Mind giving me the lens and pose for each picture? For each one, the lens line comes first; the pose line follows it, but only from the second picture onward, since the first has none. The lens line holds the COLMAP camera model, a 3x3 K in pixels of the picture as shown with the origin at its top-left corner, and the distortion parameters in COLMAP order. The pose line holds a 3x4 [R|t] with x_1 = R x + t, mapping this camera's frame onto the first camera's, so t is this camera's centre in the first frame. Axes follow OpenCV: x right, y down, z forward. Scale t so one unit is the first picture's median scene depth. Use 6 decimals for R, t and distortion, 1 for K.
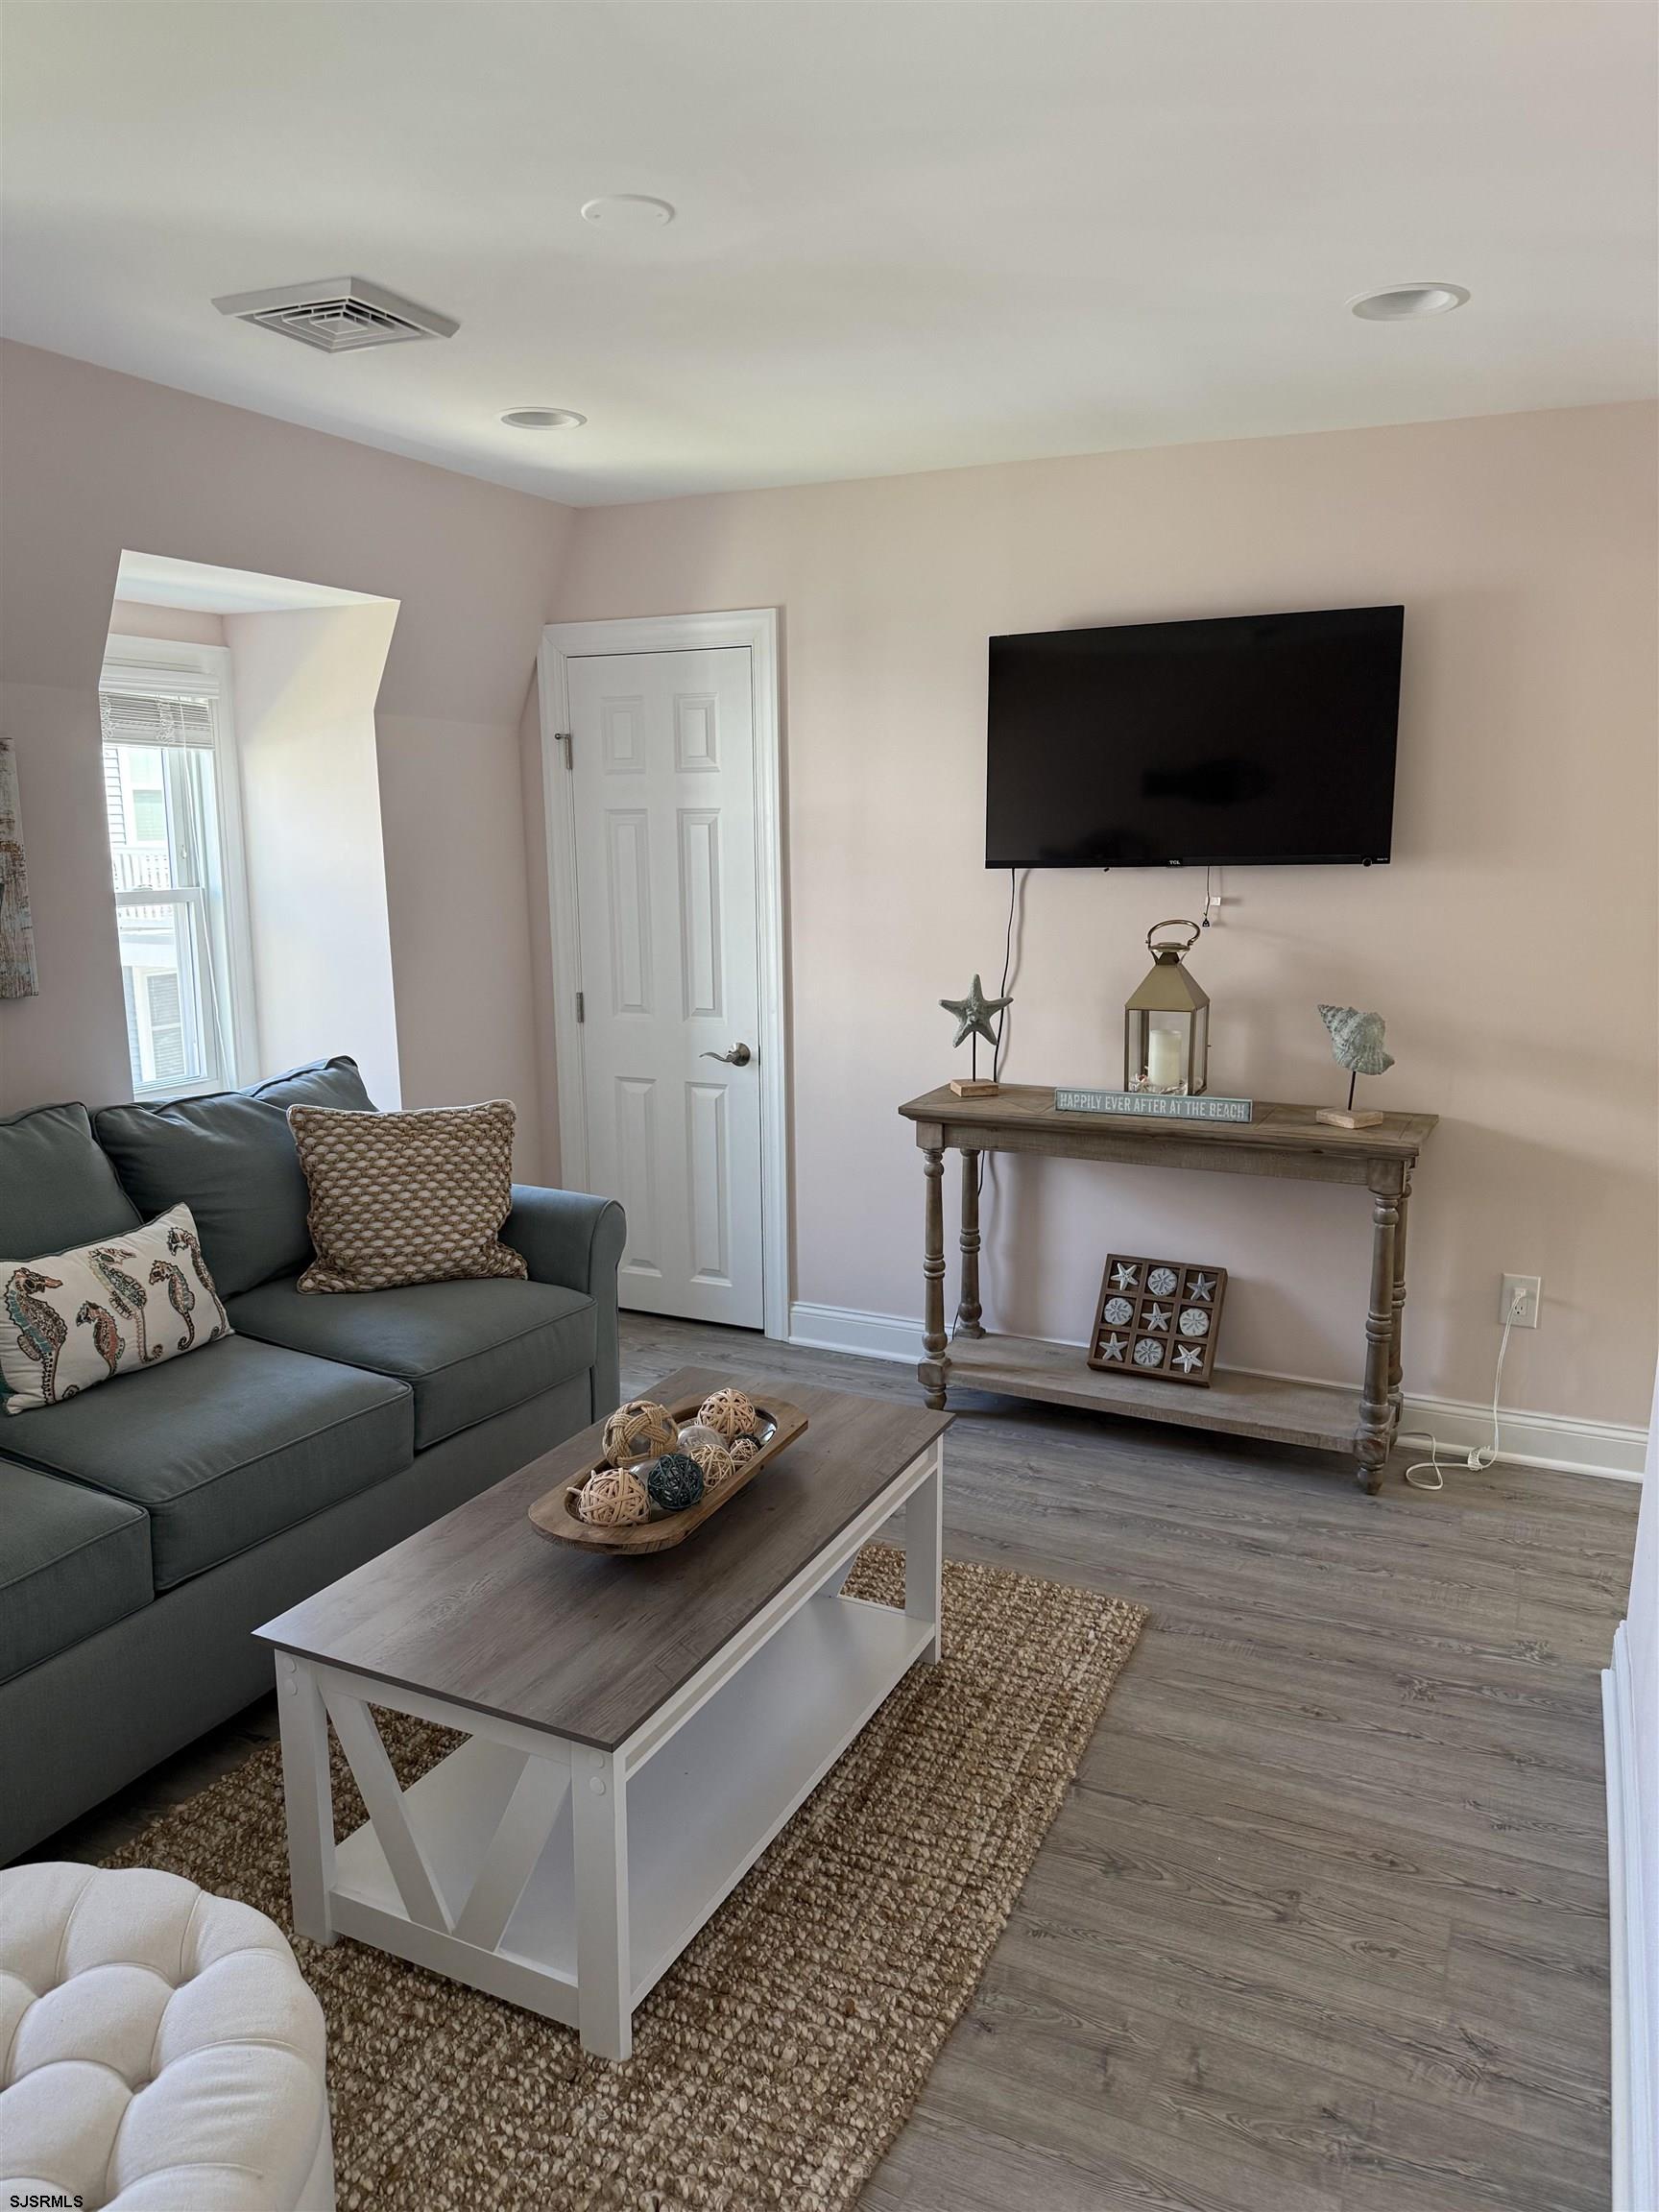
lens RADIAL K [[1559.0, 0, 817.4], [0, 1559.0, 1114.1], [0, 0, 1]] dist [0.059589, -0.066212]
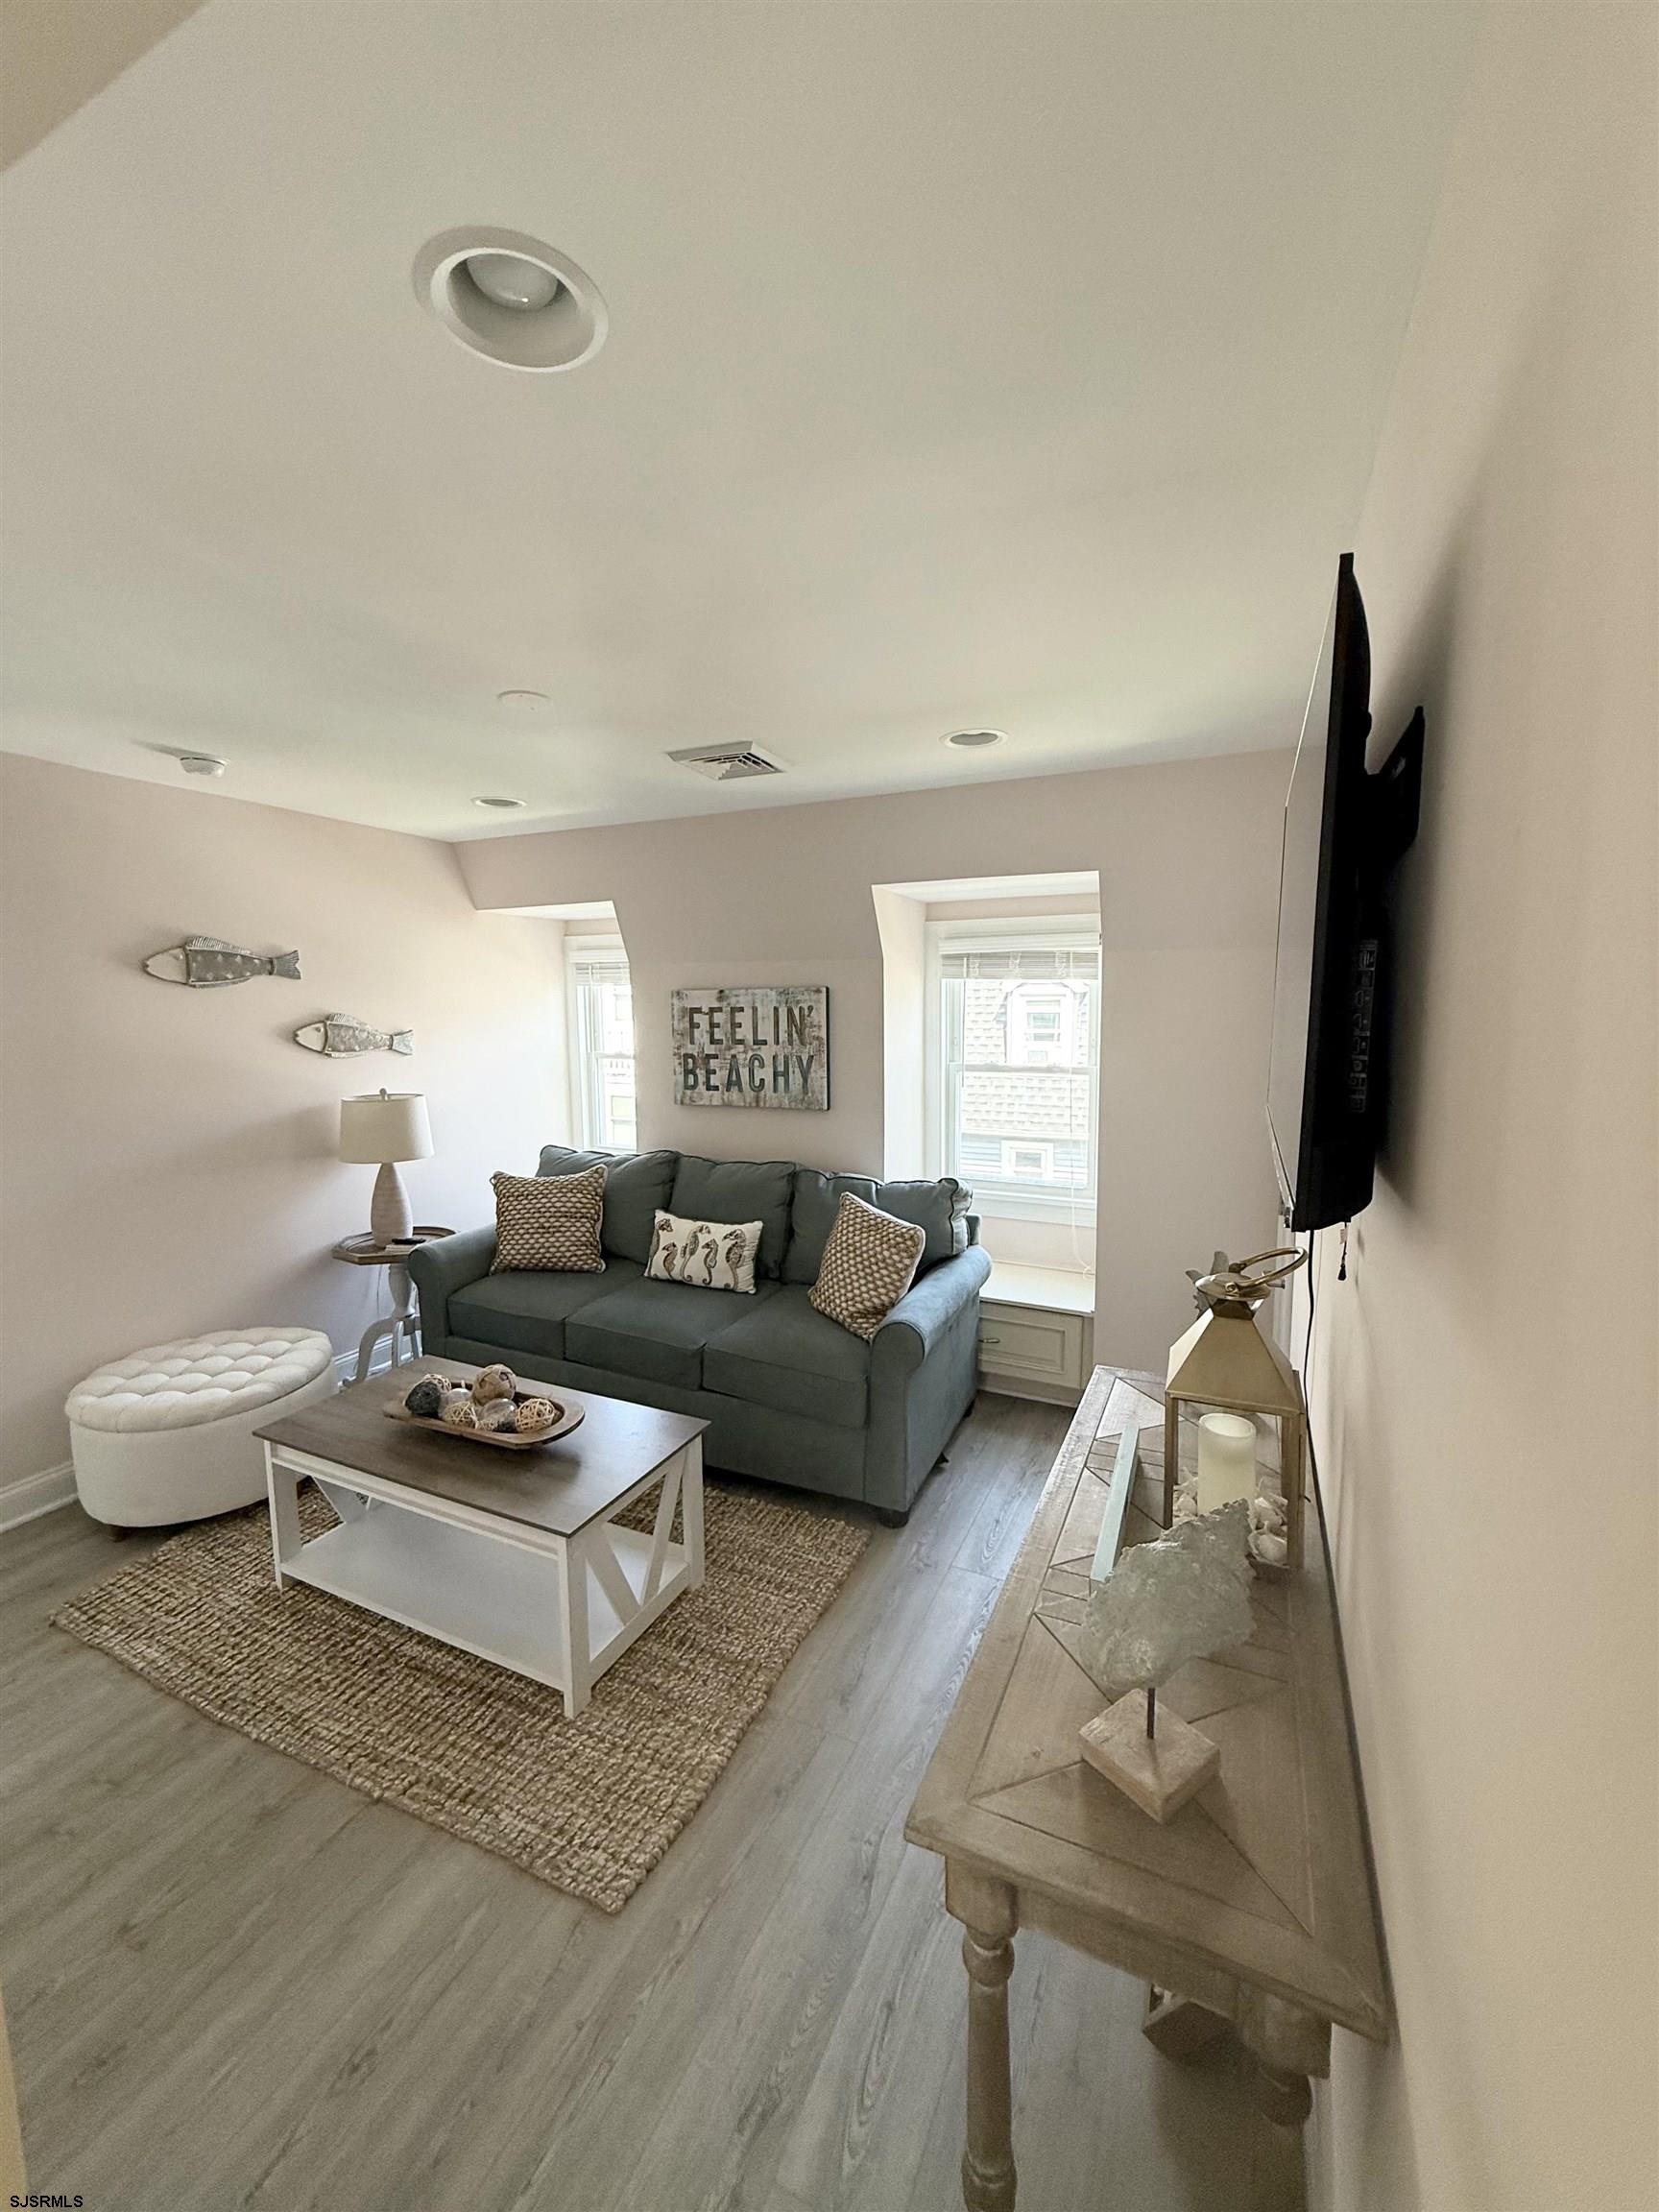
lens RADIAL K [[879.6, 0, 831.7], [0, 879.6, 1103.0], [0, 0, 1]] dist [-0.001231, 0.001959]
pose [[0.012817, 0.116201, -0.993143, 0.724020], [-0.181763, 0.976948, 0.111961, -0.244707], [0.983259, 0.179082, 0.033642, 1.109427]]
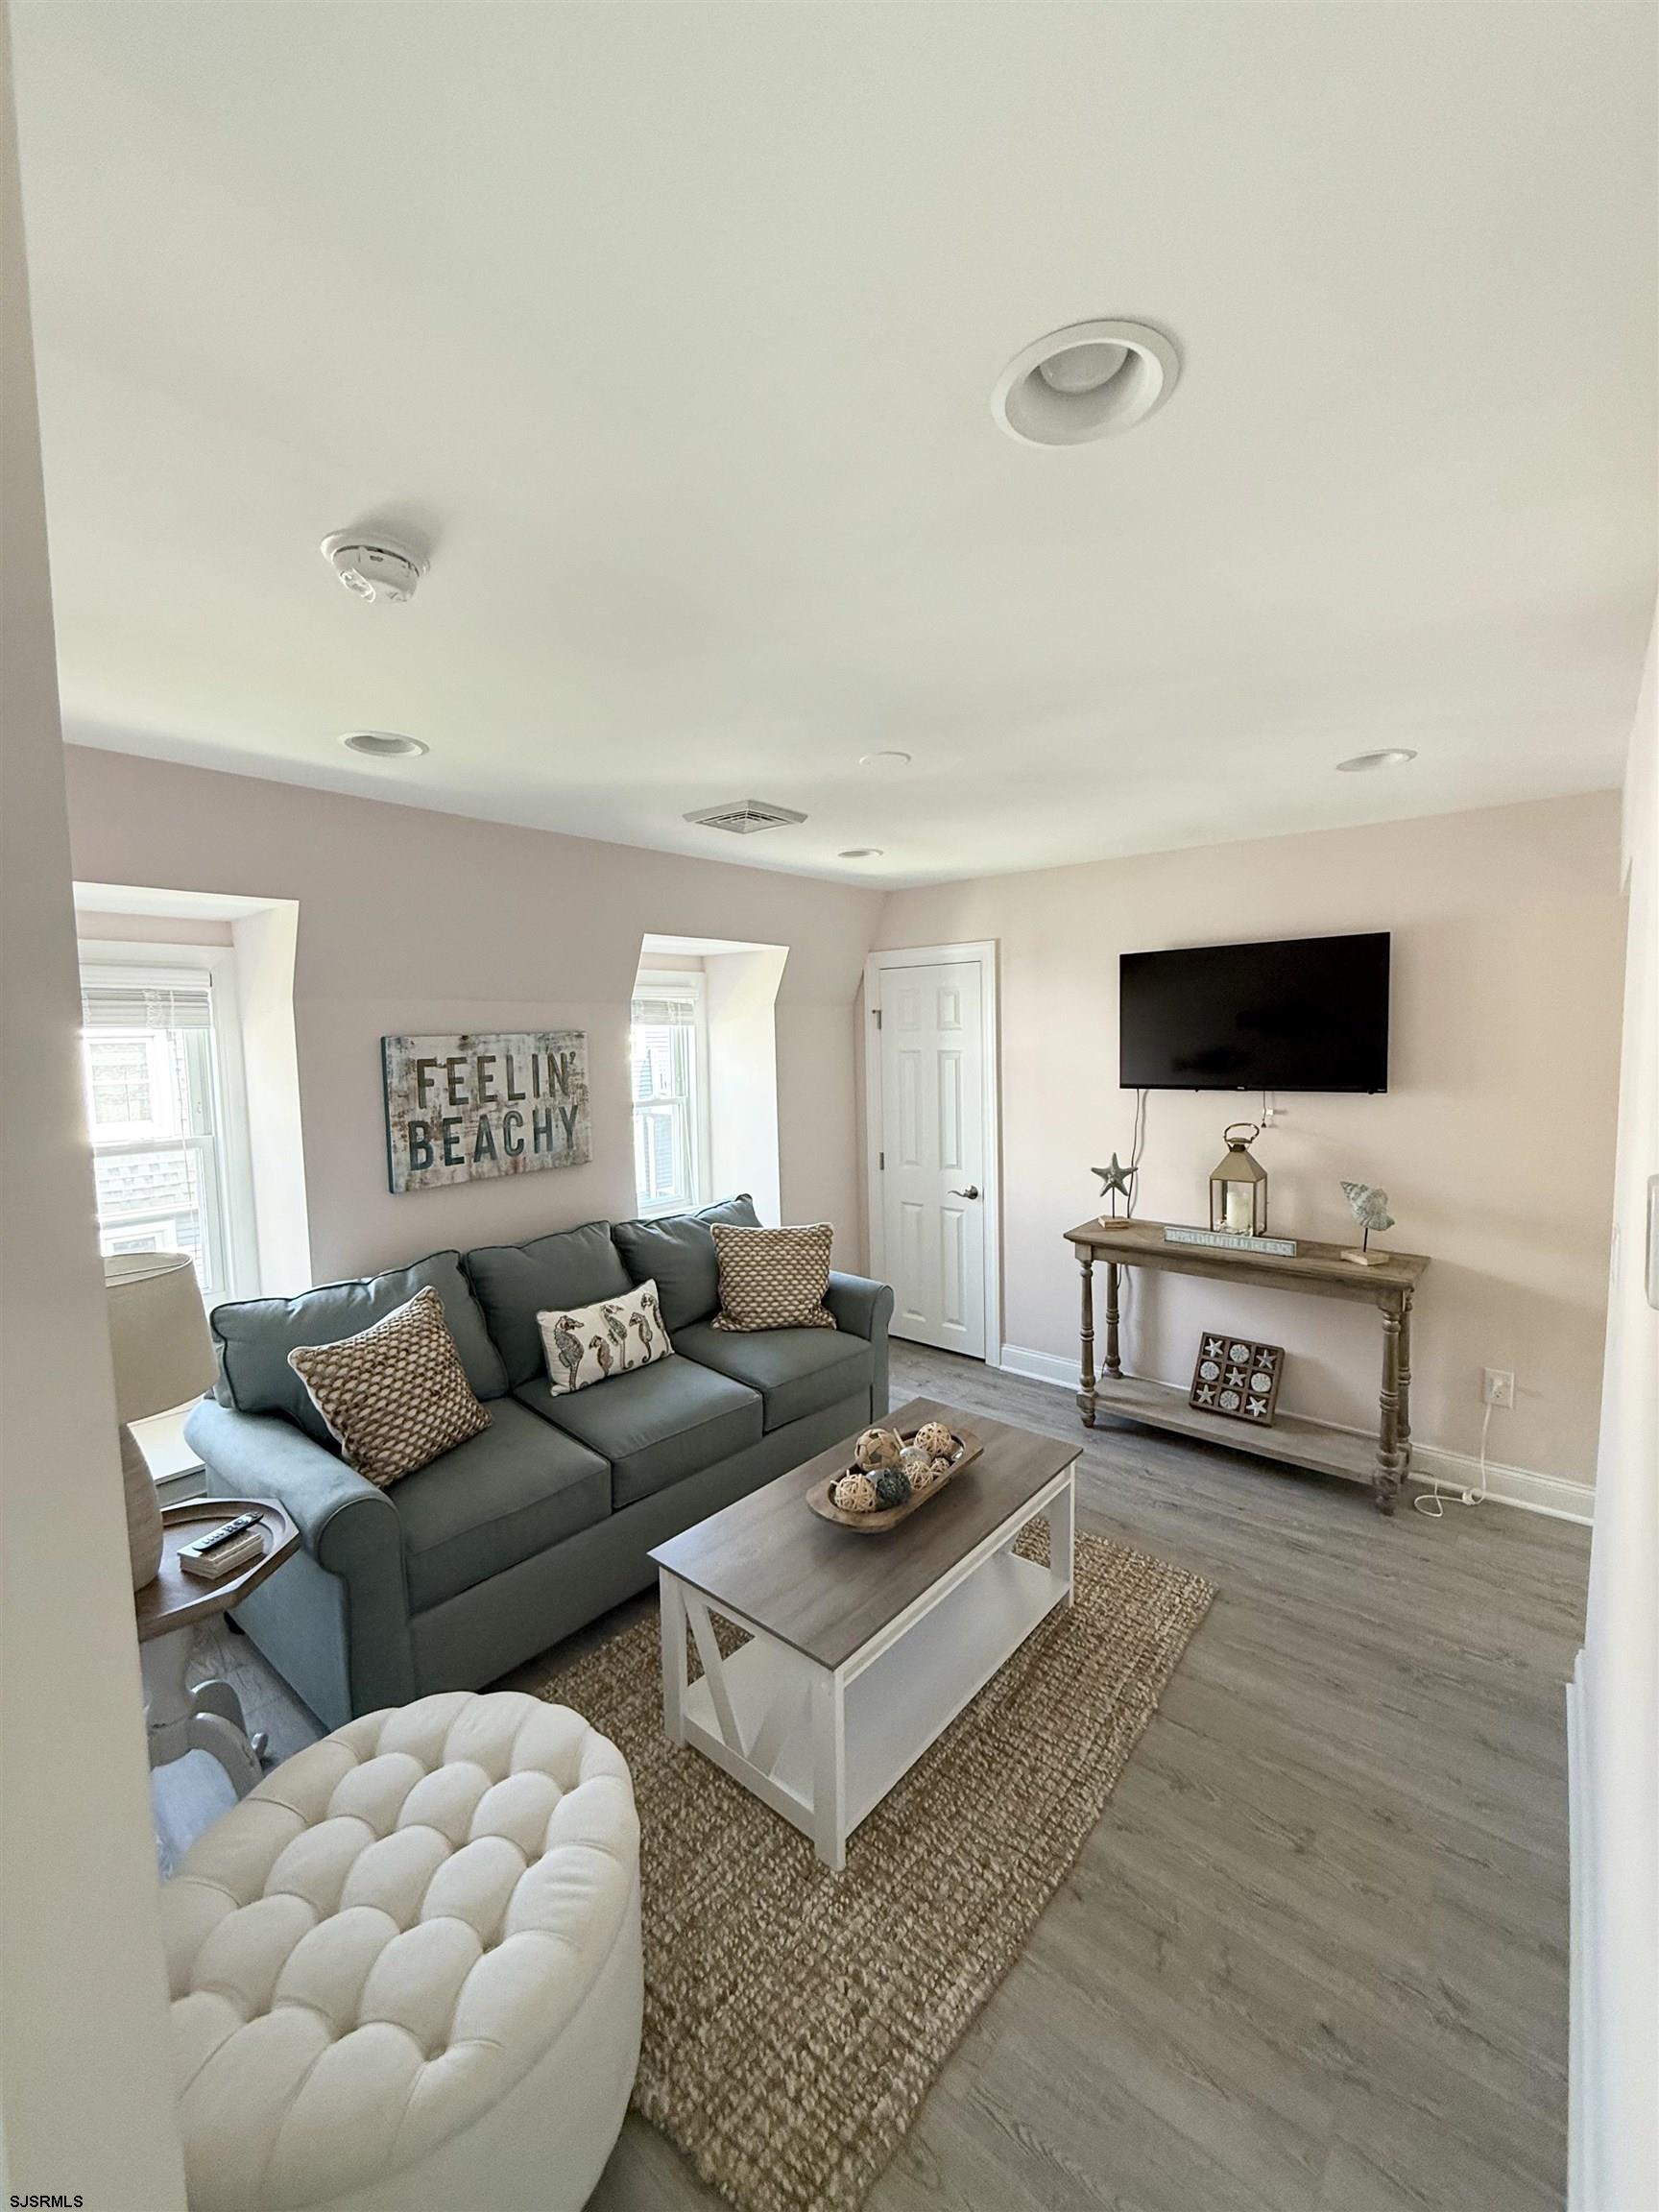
lens RADIAL K [[879.6, 0, 829.8], [0, 879.6, 1097.1], [0, 0, 1]] dist [-0.001231, 0.001959]
pose [[0.968655, 0.005477, -0.248351, 0.058877], [-0.032009, 0.994174, -0.102920, -0.061013], [0.246340, 0.107643, 0.963187, 0.036636]]
